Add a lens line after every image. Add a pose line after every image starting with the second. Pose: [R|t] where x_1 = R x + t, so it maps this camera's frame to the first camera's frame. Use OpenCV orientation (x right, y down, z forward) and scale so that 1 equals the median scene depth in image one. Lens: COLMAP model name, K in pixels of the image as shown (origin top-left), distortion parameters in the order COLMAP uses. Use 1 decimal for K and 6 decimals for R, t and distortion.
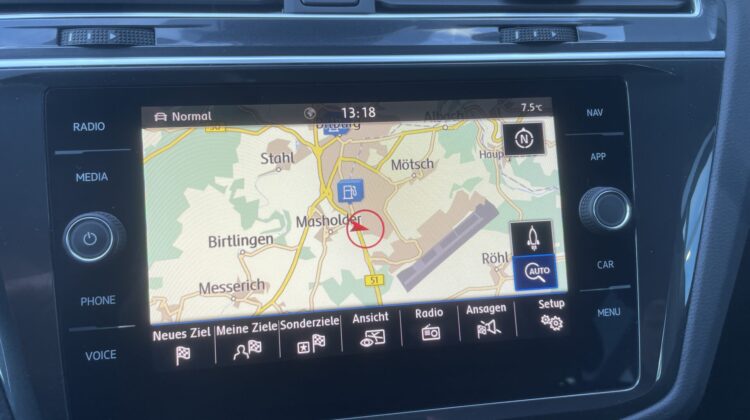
lens RADIAL K [[563.0, 0, 383.1], [0, 563.0, 199.2], [0, 0, 1]] dist [0.054275, -0.083329]
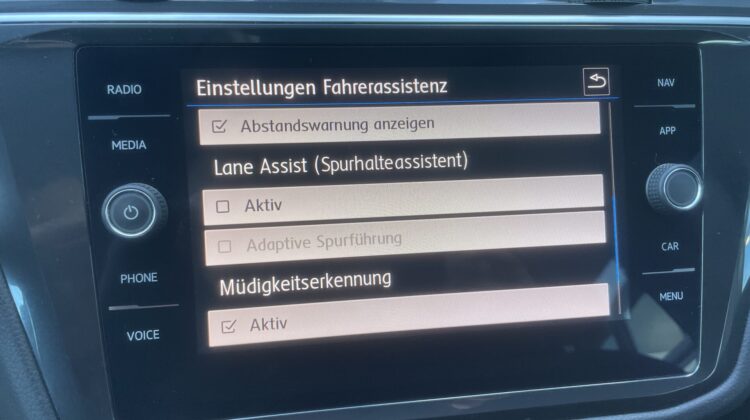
lens RADIAL K [[563.0, 0, 376.4], [0, 563.0, 208.6], [0, 0, 1]] dist [0.054275, -0.083329]
pose [[0.999859, 0.015597, 0.006225, -0.104577], [-0.016037, 0.996802, 0.078287, -0.013292], [-0.004984, -0.078376, 0.996911, 0.065758]]
